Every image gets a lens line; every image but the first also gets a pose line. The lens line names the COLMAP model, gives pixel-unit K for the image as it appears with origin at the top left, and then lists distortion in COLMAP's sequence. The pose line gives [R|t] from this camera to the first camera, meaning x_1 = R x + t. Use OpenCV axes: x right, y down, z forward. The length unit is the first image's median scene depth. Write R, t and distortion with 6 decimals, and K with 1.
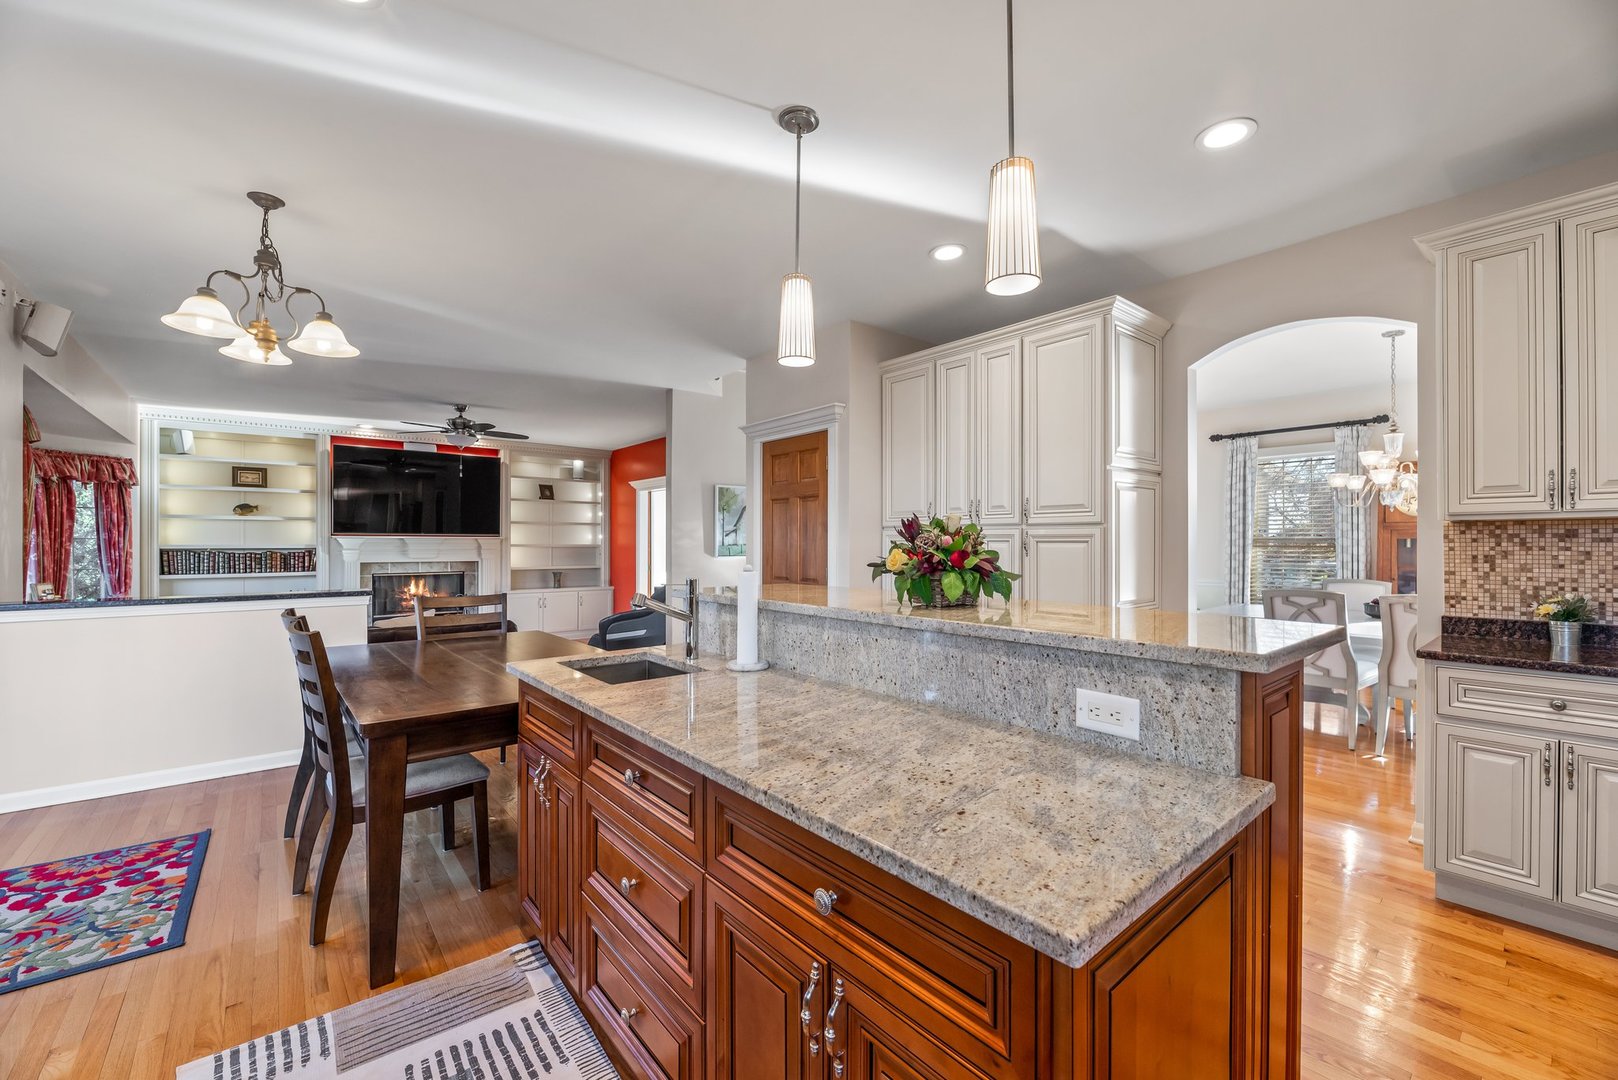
lens RADIAL K [[643.6, 0, 809.0], [0, 643.6, 540.0], [0, 0, 1]] dist [-0.000267, -0.000057]
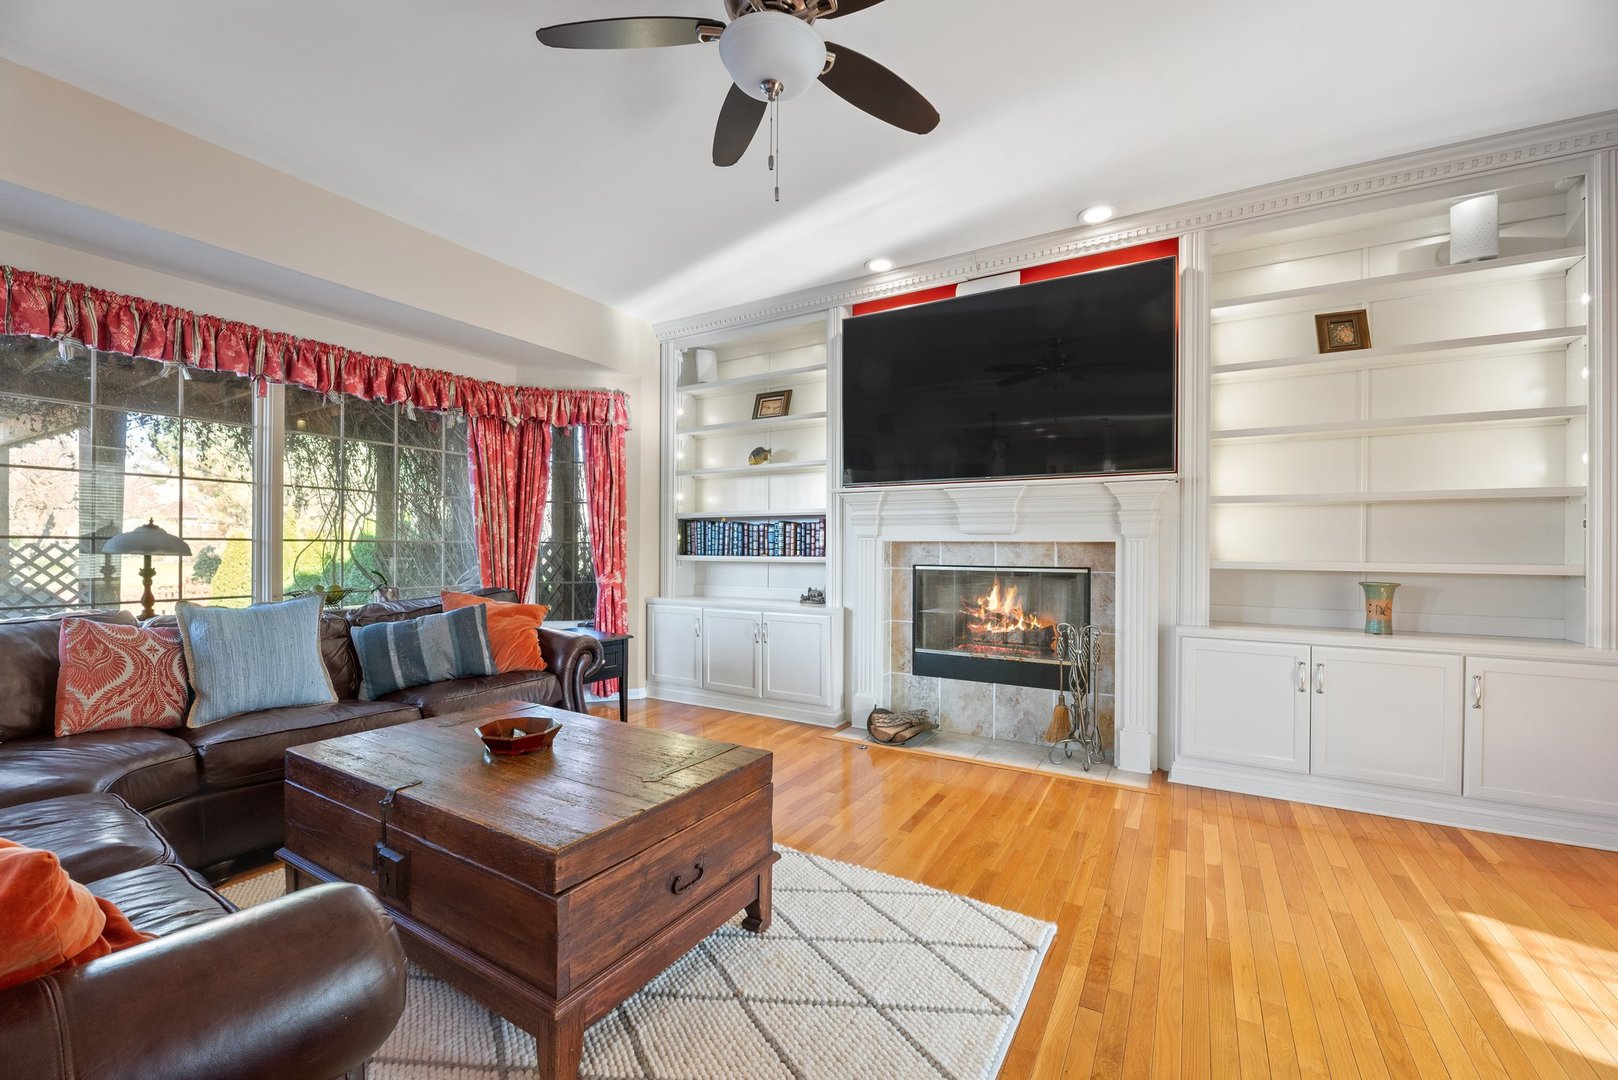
lens RADIAL K [[671.4, 0, 817.1], [0, 671.4, 544.6], [0, 0, 1]] dist [-0.002971, -0.000283]
pose [[0.343214, 0.002071, -0.939255, -0.200388], [0.004300, 0.999984, 0.003776, 0.032100], [0.939247, -0.005335, 0.343199, 0.697554]]
